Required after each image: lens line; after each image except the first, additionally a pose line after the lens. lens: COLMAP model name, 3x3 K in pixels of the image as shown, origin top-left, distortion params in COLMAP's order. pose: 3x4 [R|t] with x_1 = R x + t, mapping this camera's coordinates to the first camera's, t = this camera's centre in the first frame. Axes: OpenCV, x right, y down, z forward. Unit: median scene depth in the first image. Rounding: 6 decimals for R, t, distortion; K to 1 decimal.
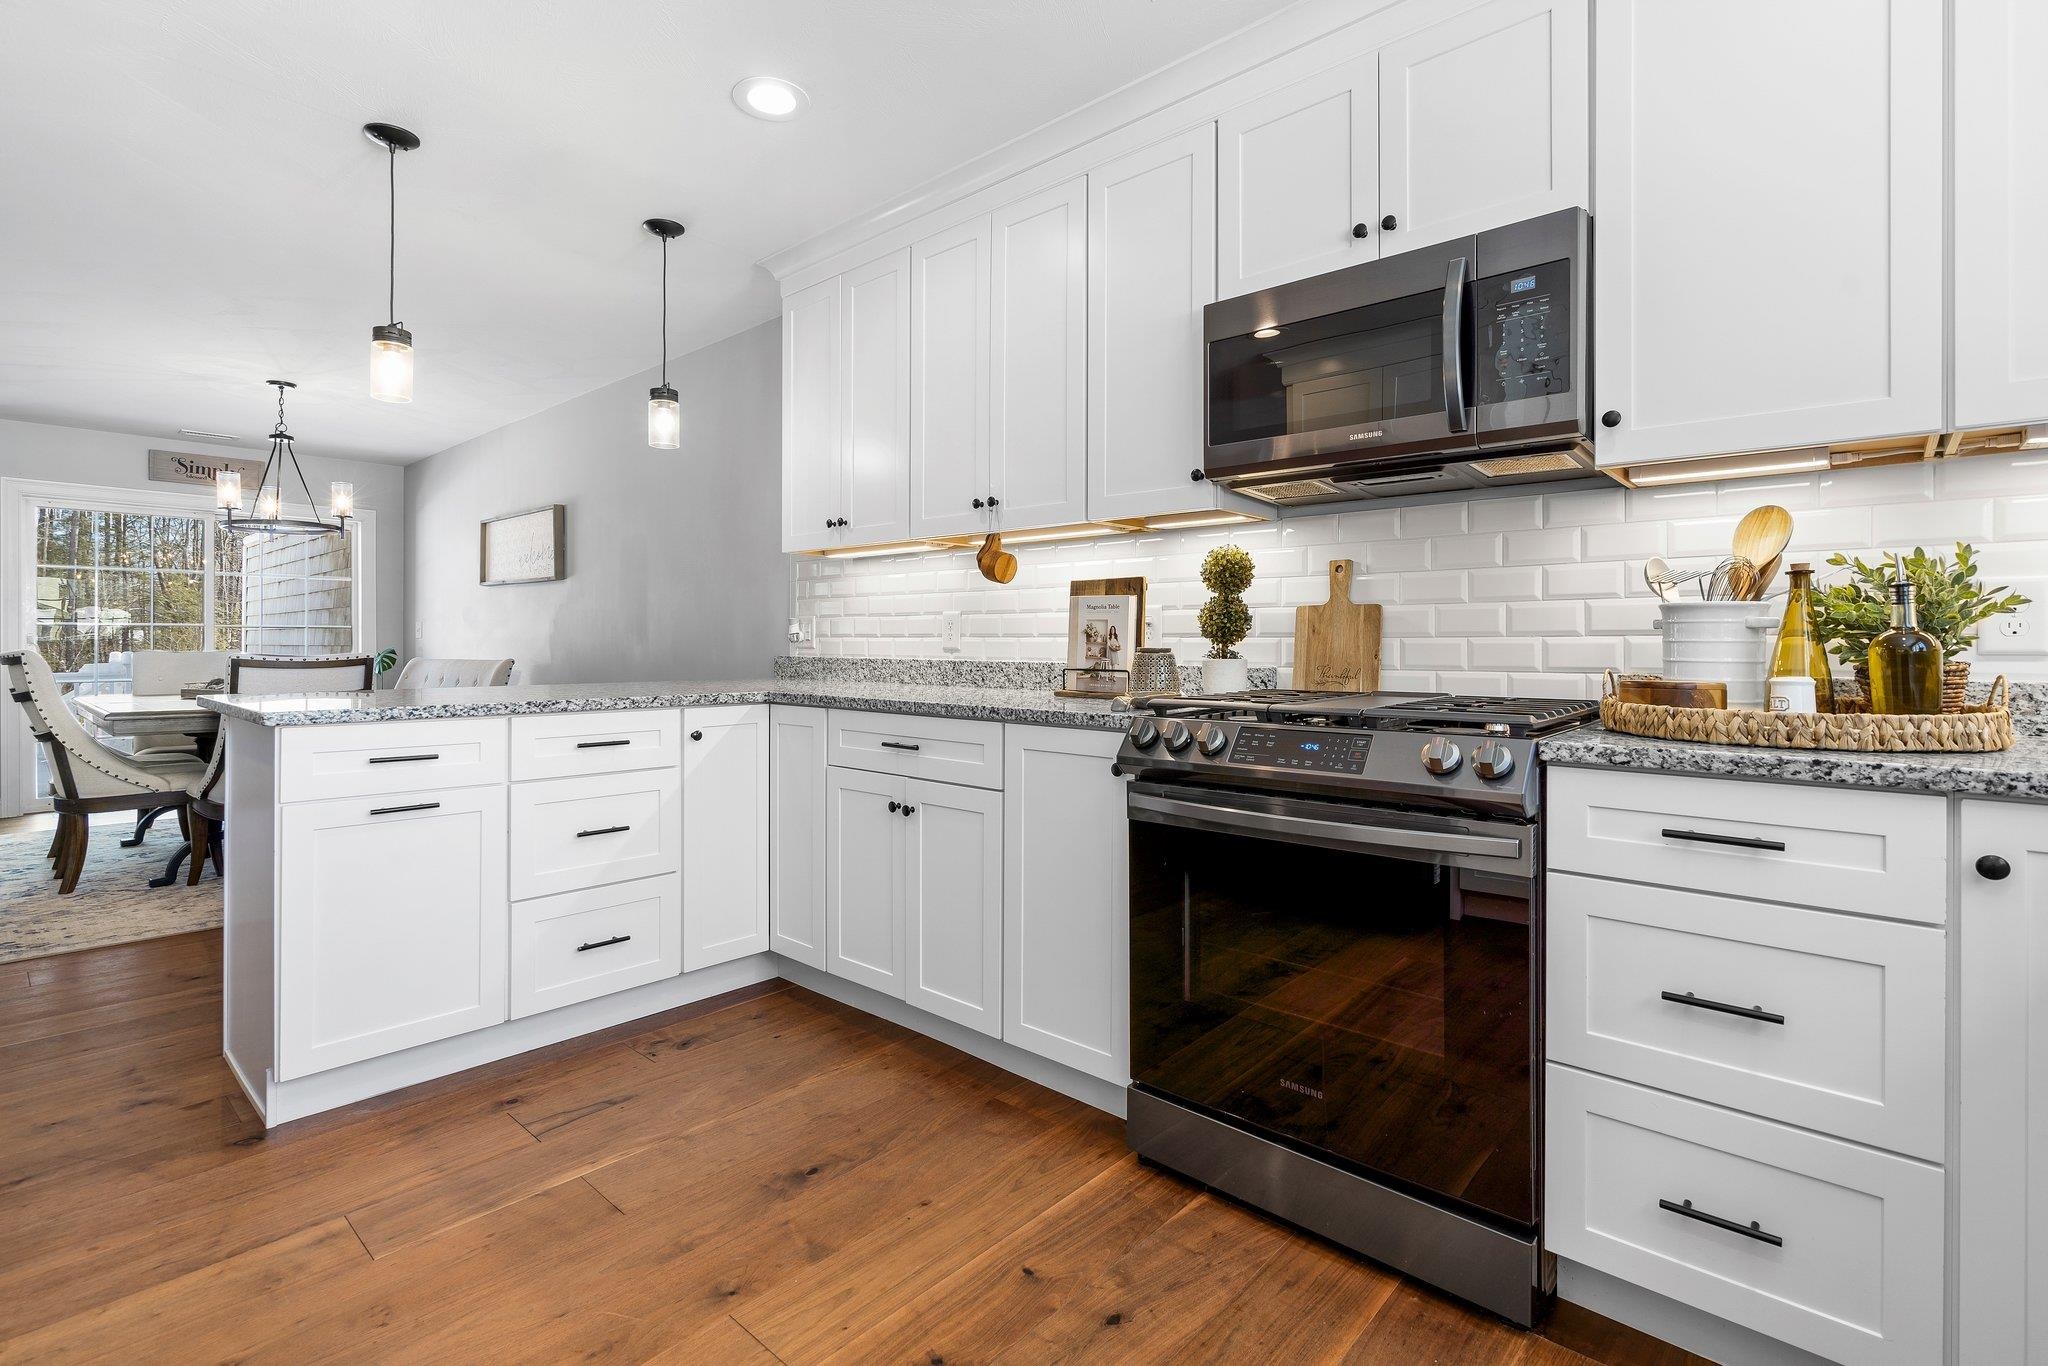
lens RADIAL K [[945.2, 0, 948.9], [0, 945.2, 639.7], [0, 0, 1]] dist [-0.003139, -0.000408]
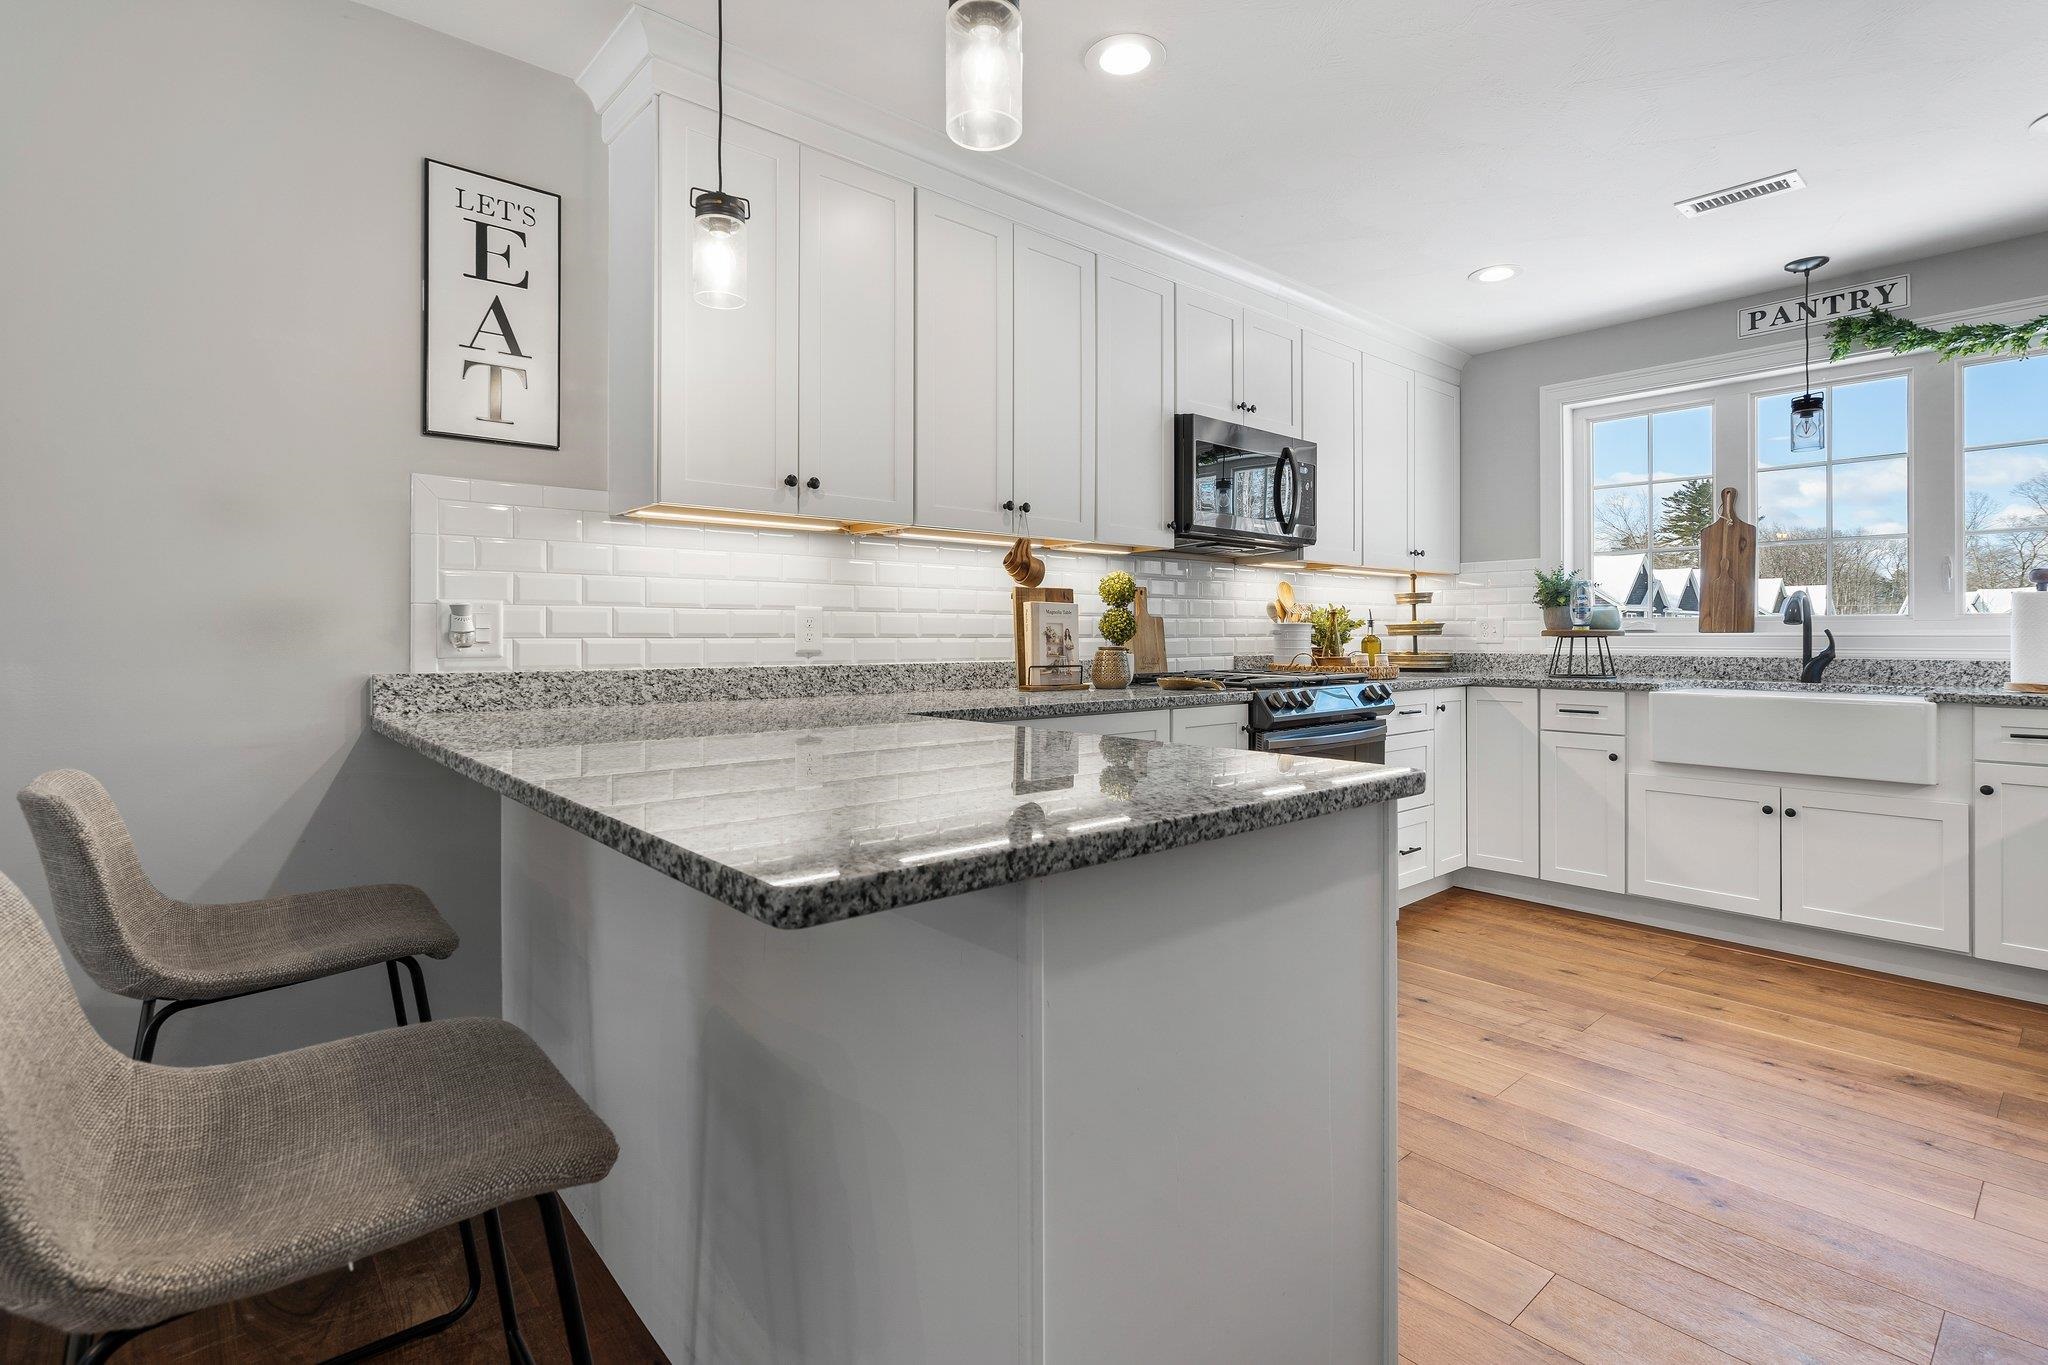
lens RADIAL K [[945.2, 0, 995.2], [0, 945.2, 634.1], [0, 0, 1]] dist [-0.003139, -0.000408]
pose [[0.122032, 0.003812, 0.992519, -0.983655], [0.002837, 0.999987, -0.004190, -0.002800], [-0.992522, 0.003327, 0.122019, 0.903208]]
